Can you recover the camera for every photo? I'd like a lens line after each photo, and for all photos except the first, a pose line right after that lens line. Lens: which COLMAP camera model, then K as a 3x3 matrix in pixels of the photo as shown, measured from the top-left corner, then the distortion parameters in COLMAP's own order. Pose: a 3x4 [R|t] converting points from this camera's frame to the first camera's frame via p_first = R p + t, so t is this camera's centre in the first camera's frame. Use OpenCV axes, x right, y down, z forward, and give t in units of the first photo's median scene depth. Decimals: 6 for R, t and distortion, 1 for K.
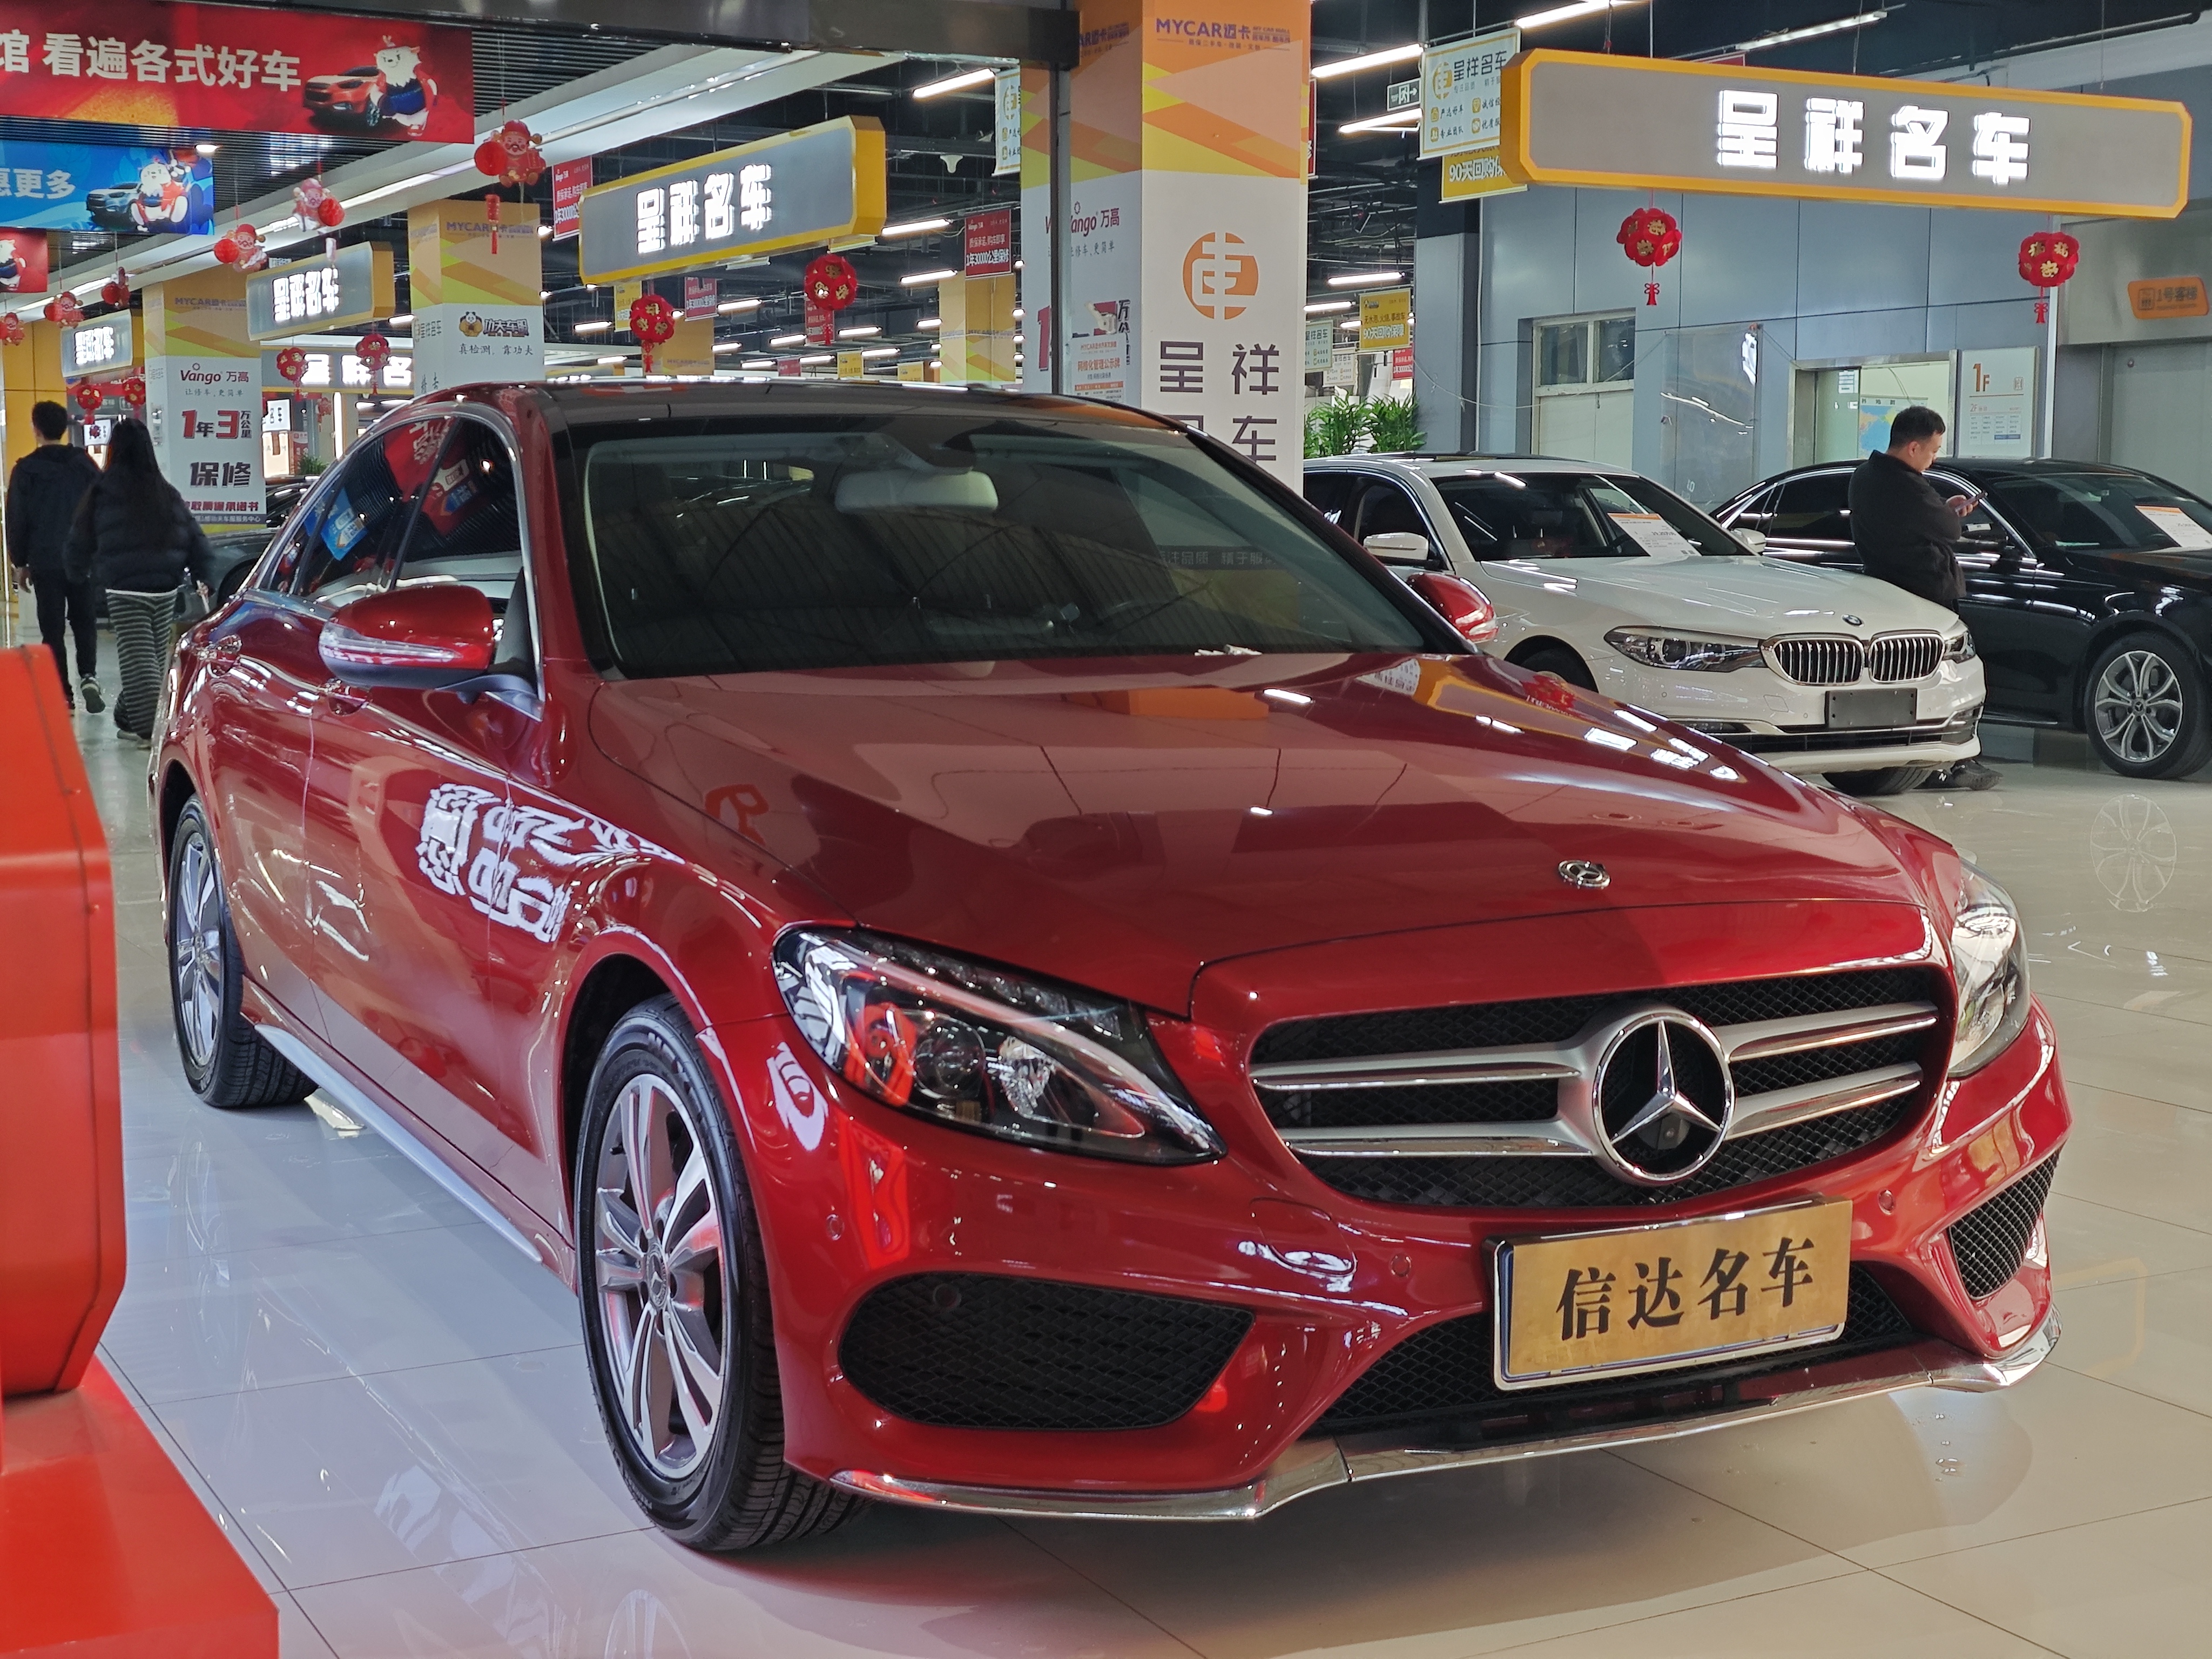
lens RADIAL K [[2993.4, 0, 1120.6], [0, 2993.4, 819.5], [0, 0, 1]] dist [0.036852, 0.000000]
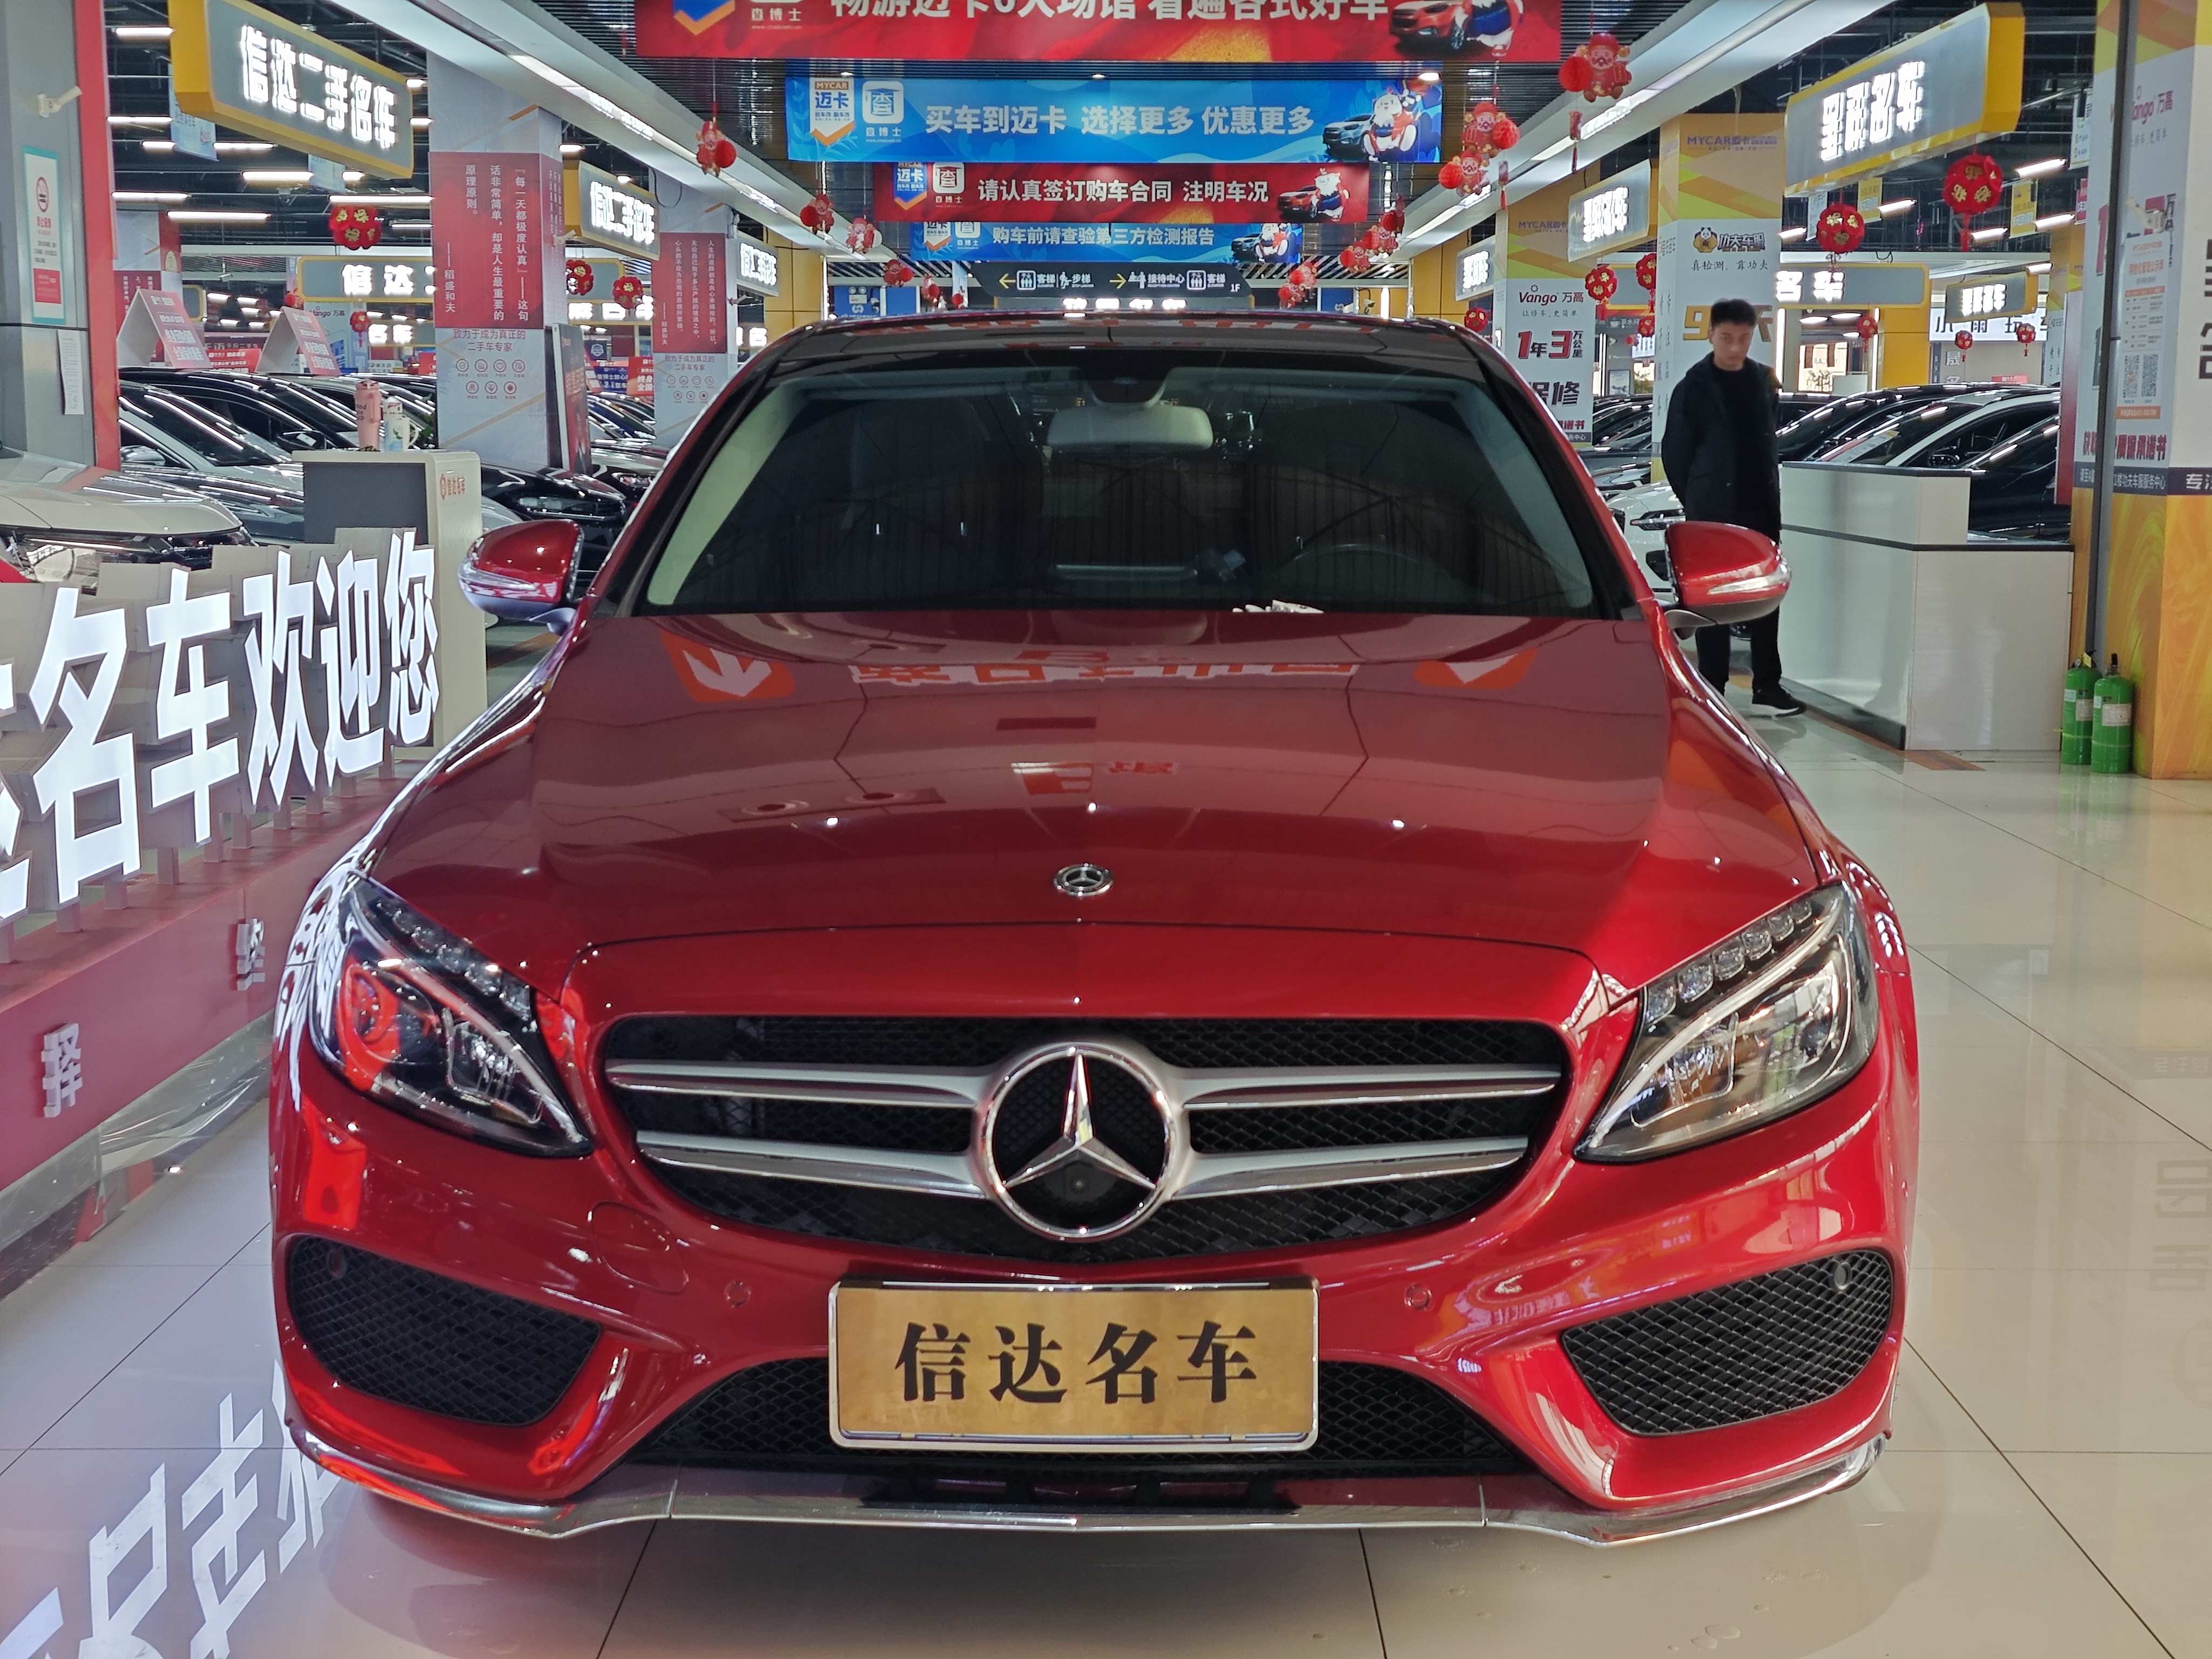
lens RADIAL K [[2993.4, 0, 1107.2], [0, 2993.4, 842.6], [0, 0, 1]] dist [0.036852, 0.000000]
pose [[0.882712, 0.065004, -0.465396, 0.554997], [-0.048399, 0.997695, 0.047555, -0.033829], [0.467415, -0.019452, 0.883824, 0.225276]]
